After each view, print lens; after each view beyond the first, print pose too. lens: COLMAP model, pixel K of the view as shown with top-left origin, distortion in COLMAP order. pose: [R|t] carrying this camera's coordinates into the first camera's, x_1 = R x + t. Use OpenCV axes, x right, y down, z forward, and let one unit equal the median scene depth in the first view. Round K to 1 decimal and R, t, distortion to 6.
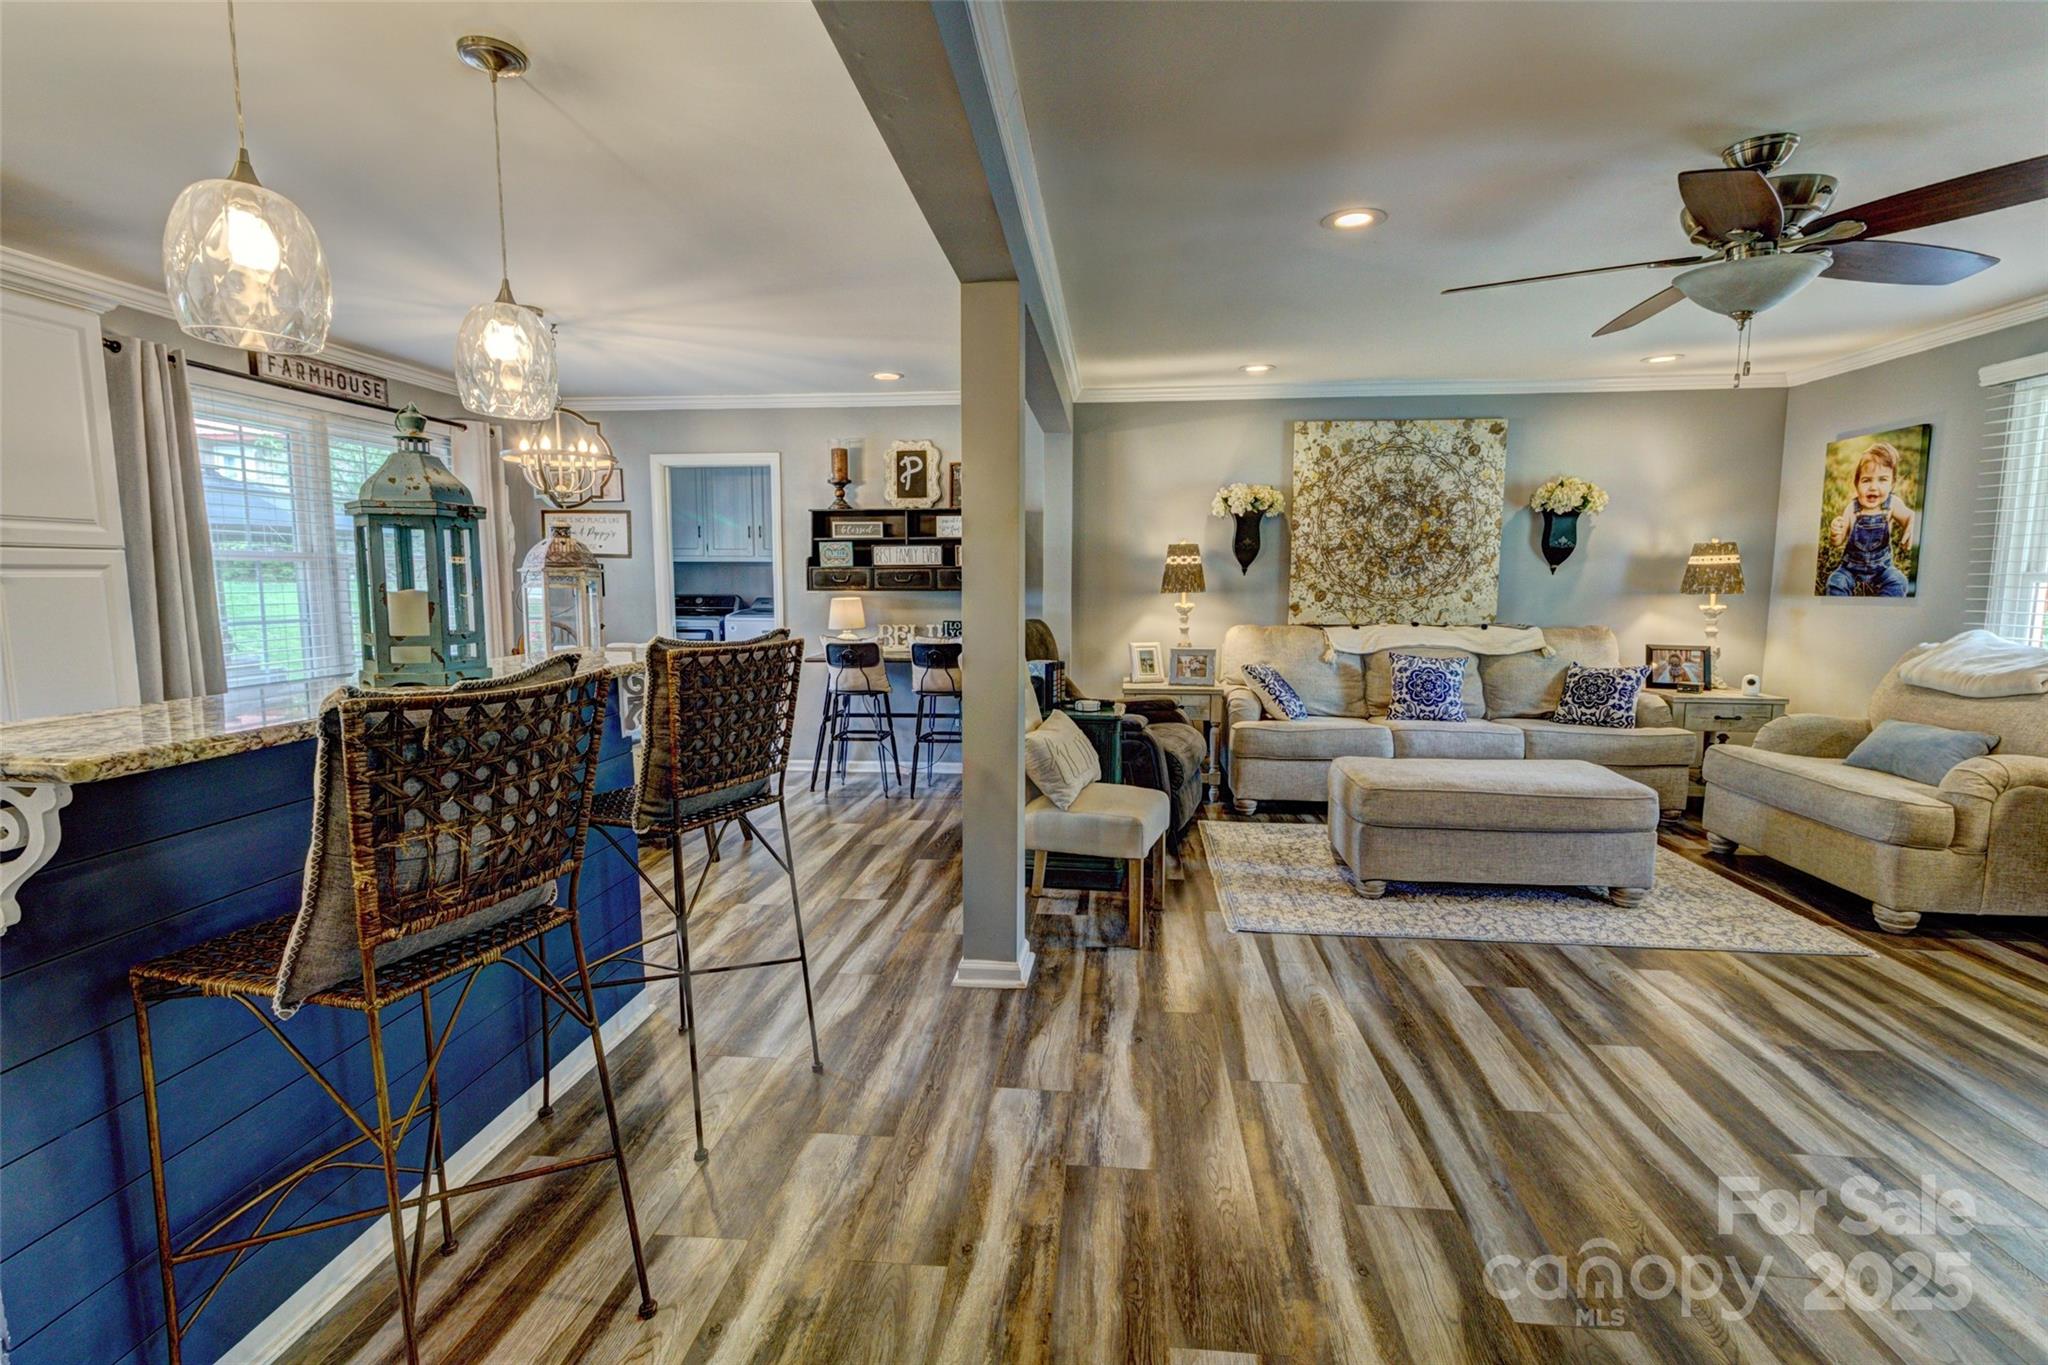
lens RADIAL K [[942.1, 0, 1027.8], [0, 942.1, 681.0], [0, 0, 1]] dist [0.000946, 0.000869]
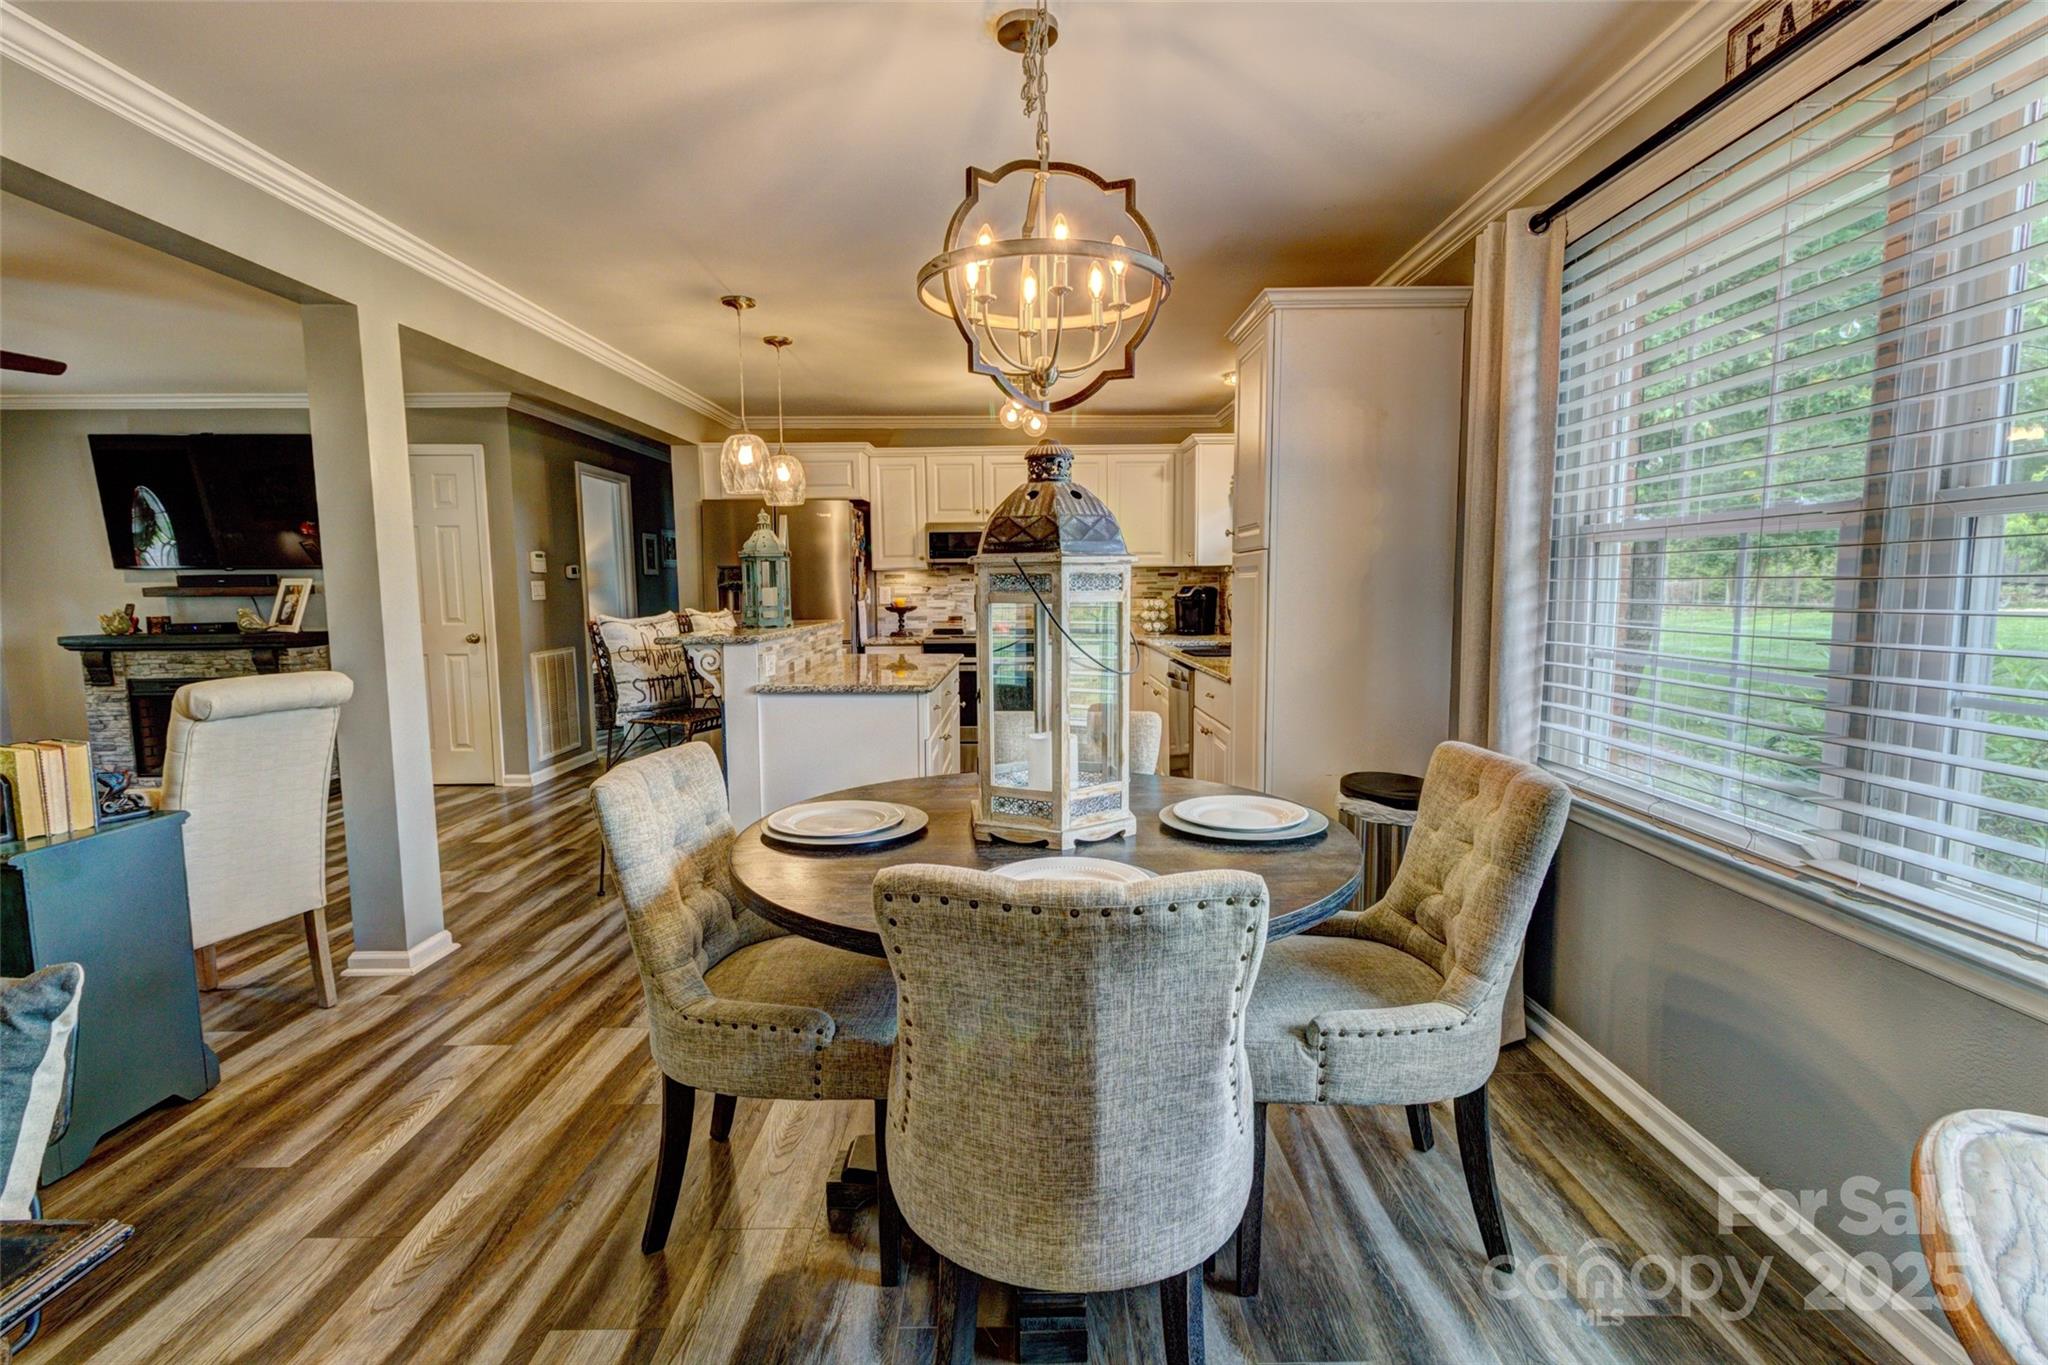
lens RADIAL K [[942.1, 0, 1027.8], [0, 942.1, 681.0], [0, 0, 1]] dist [0.000946, 0.000869]
pose [[-0.994323, 0.020991, -0.104309, -0.380795], [-0.001416, 0.977650, 0.210232, -0.132393], [0.106391, 0.209186, -0.972071, 1.238783]]
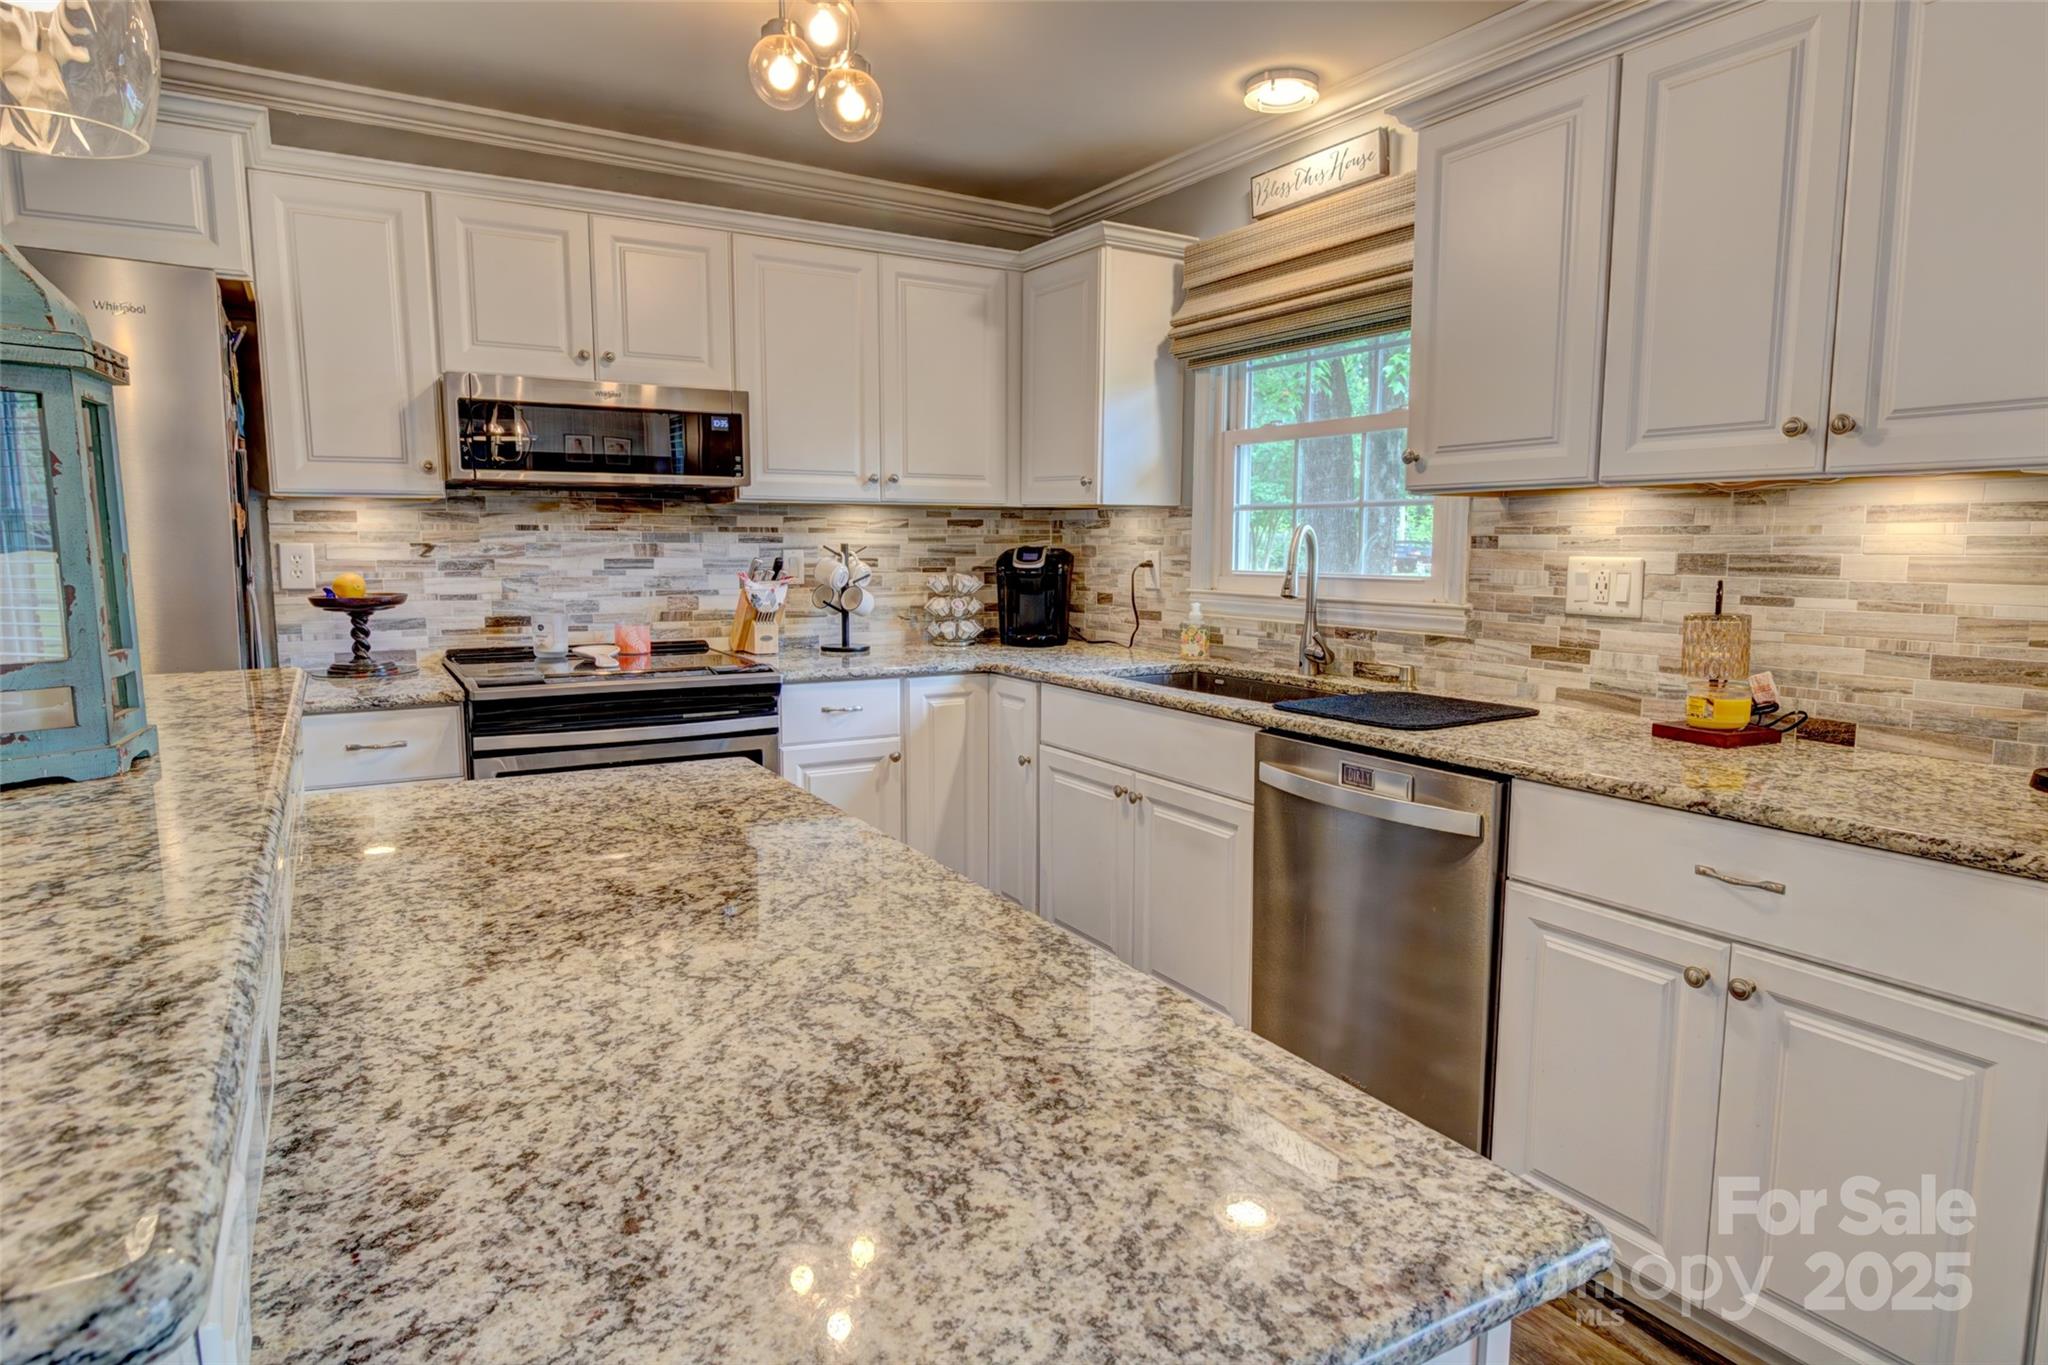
lens RADIAL K [[1161.7, 0, 1026.0], [0, 1161.7, 679.2], [0, 0, 1]] dist [0.001560, -0.002213]
pose [[-0.803283, 0.071387, -0.591304, -0.259397], [-0.066827, 0.975720, 0.208580, -0.064028], [0.591837, 0.207063, -0.779008, 0.600800]]
